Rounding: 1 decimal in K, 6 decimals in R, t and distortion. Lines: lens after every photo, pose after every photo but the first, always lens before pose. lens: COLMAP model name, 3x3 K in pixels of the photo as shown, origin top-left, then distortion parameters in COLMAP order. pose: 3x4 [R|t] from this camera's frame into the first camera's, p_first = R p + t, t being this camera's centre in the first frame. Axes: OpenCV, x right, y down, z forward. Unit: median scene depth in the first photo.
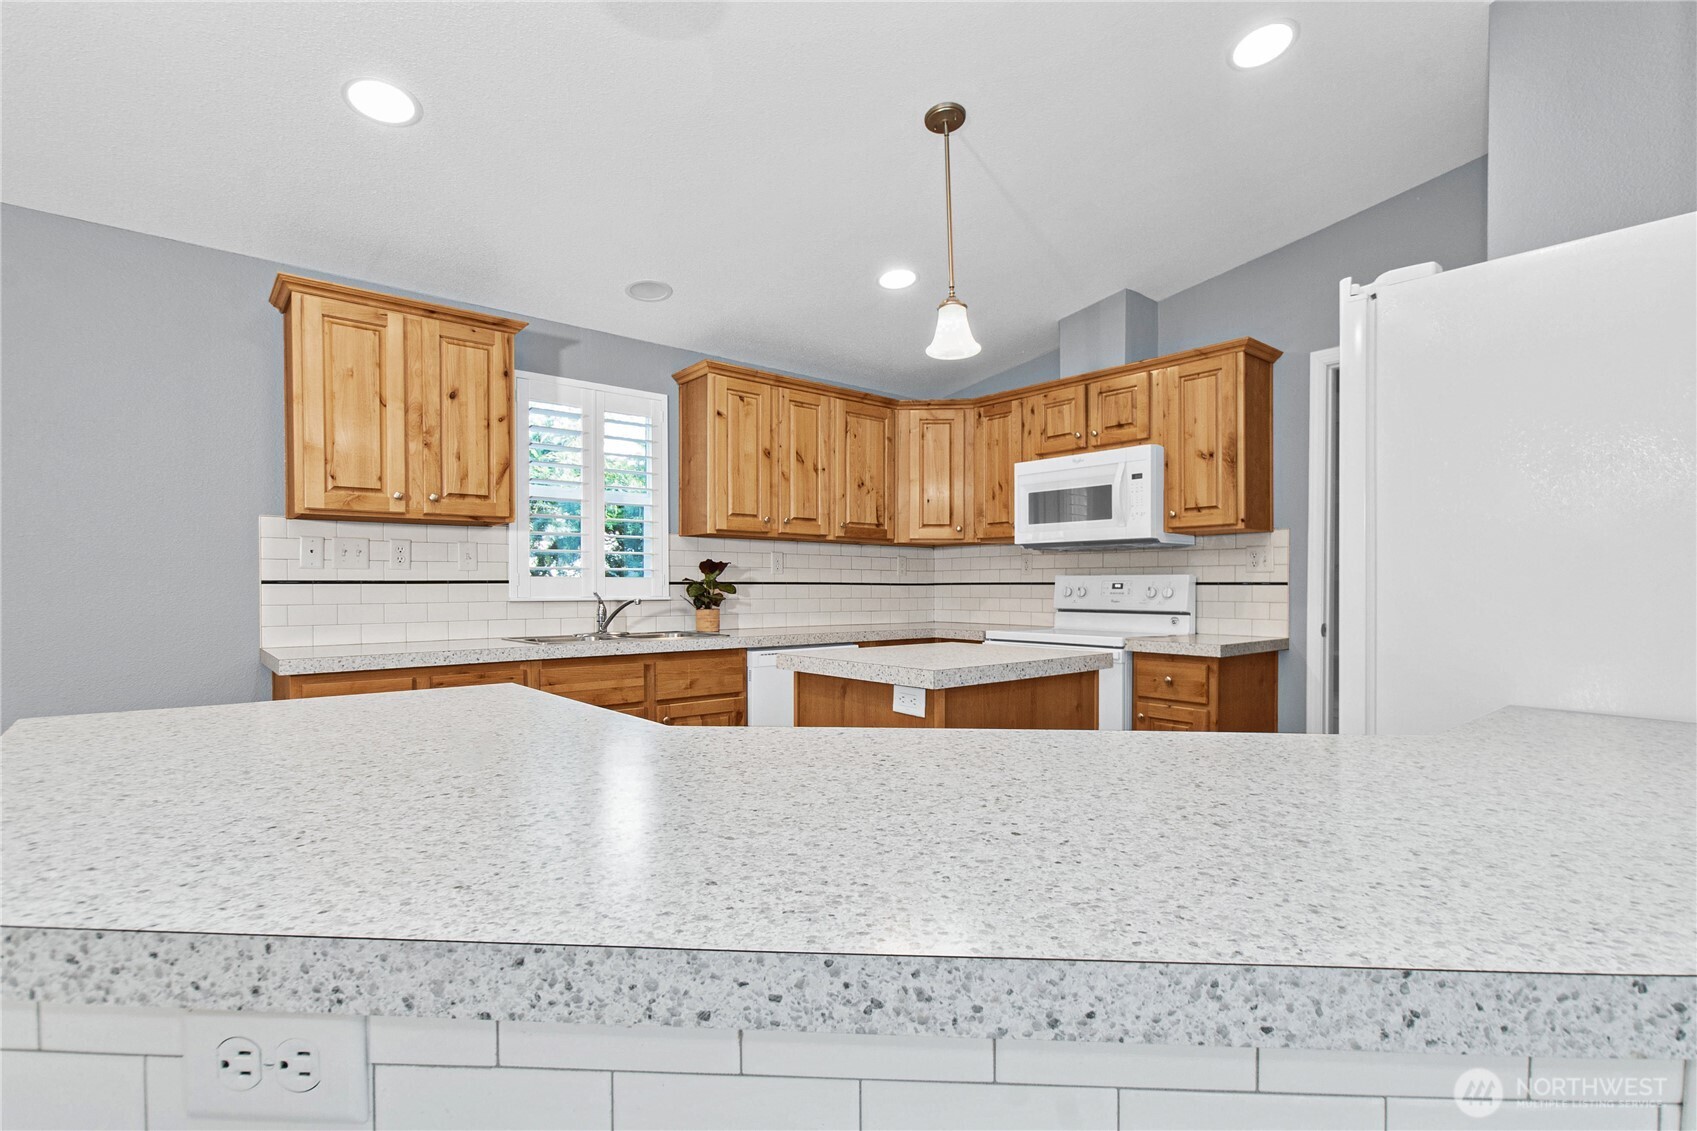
lens RADIAL K [[811.3, 0, 866.4], [0, 811.3, 599.8], [0, 0, 1]] dist [-0.002209, -0.000024]
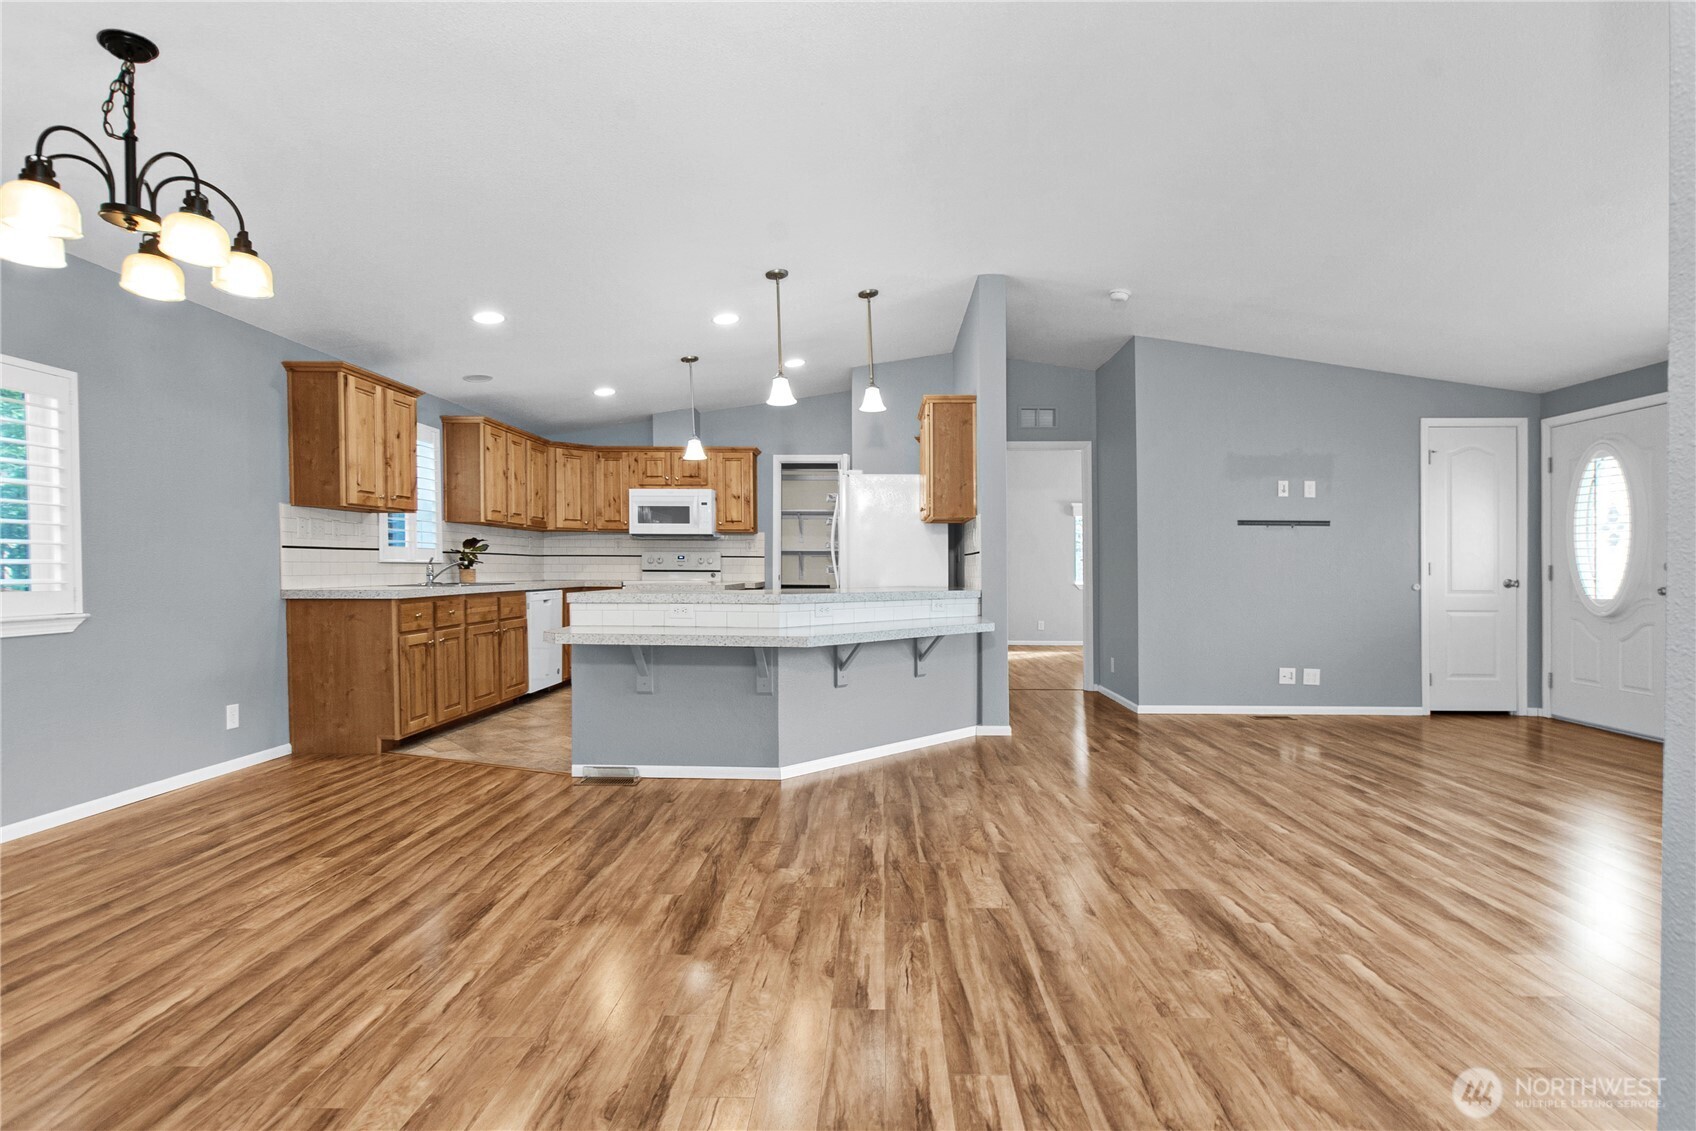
lens RADIAL K [[813.3, 0, 856.5], [0, 813.3, 587.3], [0, 0, 1]] dist [-0.000172, 0.007082]
pose [[0.677162, -0.014915, 0.735683, -0.855034], [0.007806, 0.999884, 0.013086, 0.031955], [-0.735793, -0.003119, 0.677199, -0.626520]]
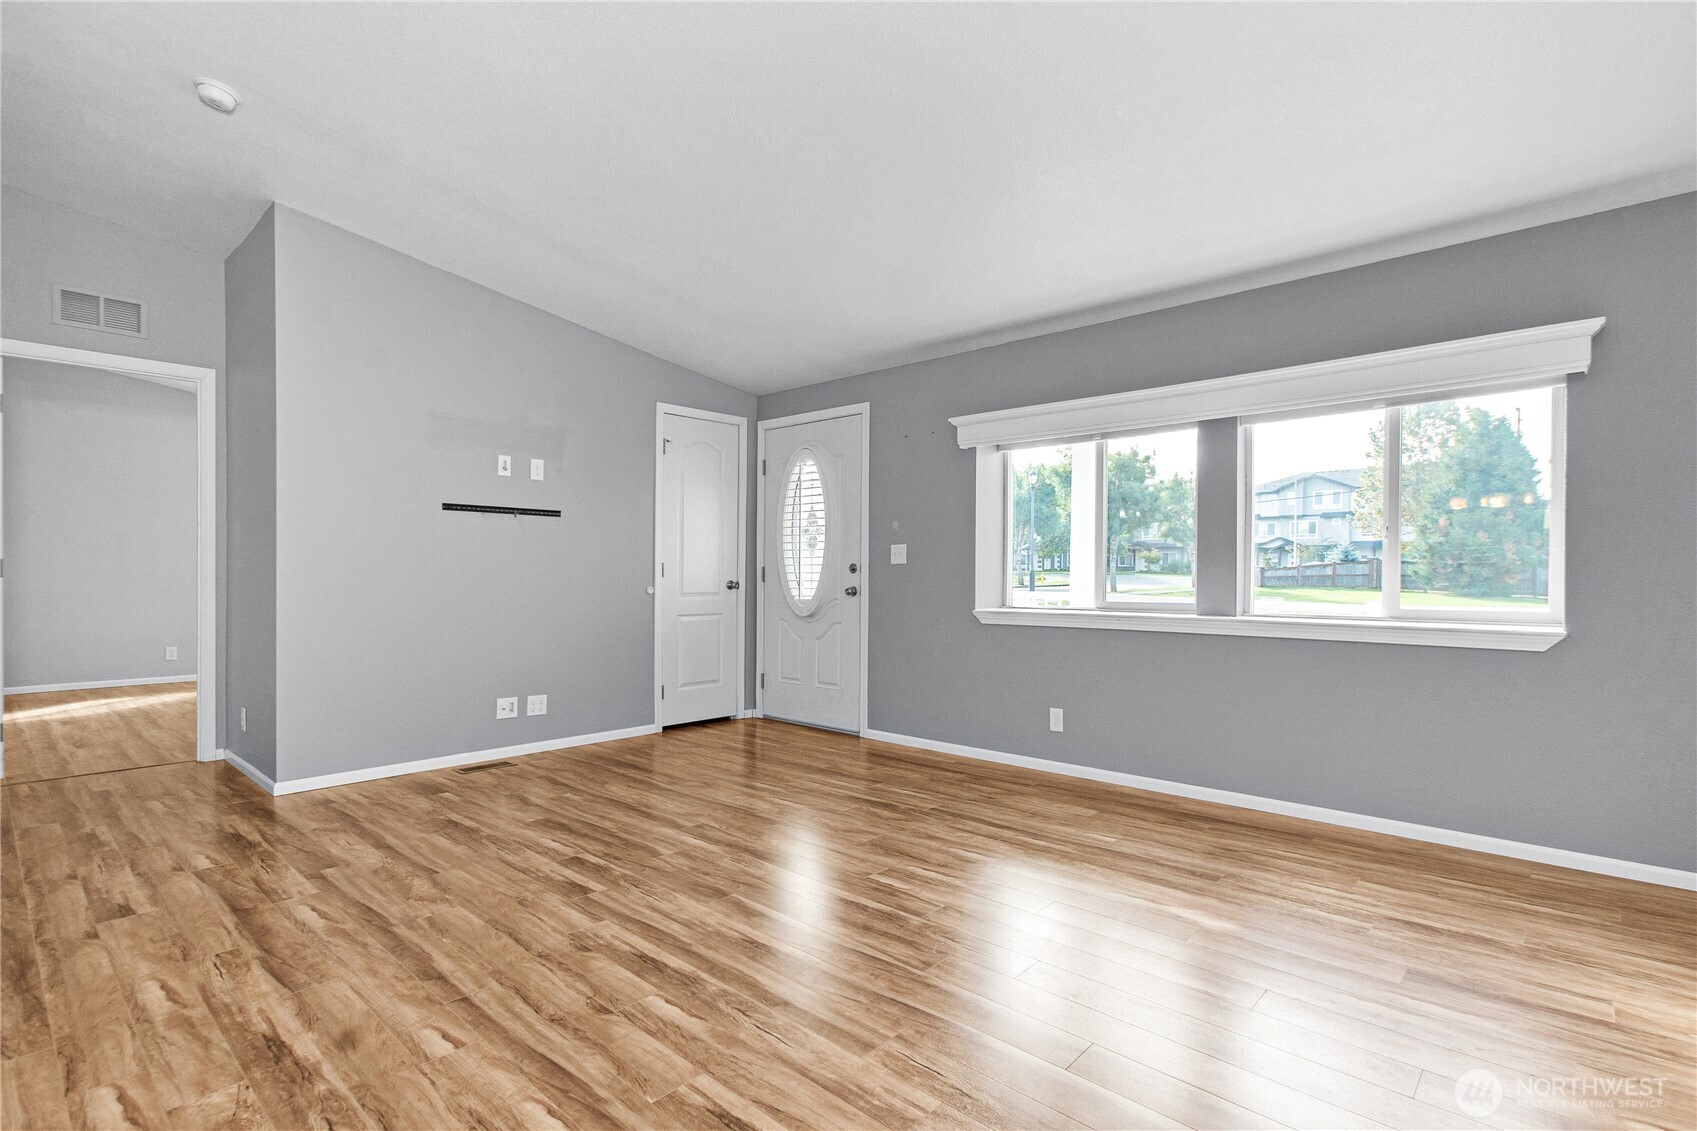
lens RADIAL K [[810.1, 0, 872.1], [0, 810.1, 558.1], [0, 0, 1]] dist [-0.003404, -0.000296]
pose [[-0.127228, 0.021304, 0.991645, -0.438724], [0.006588, 0.999765, -0.020633, 0.035912], [-0.991852, 0.003908, -0.127339, -0.564892]]
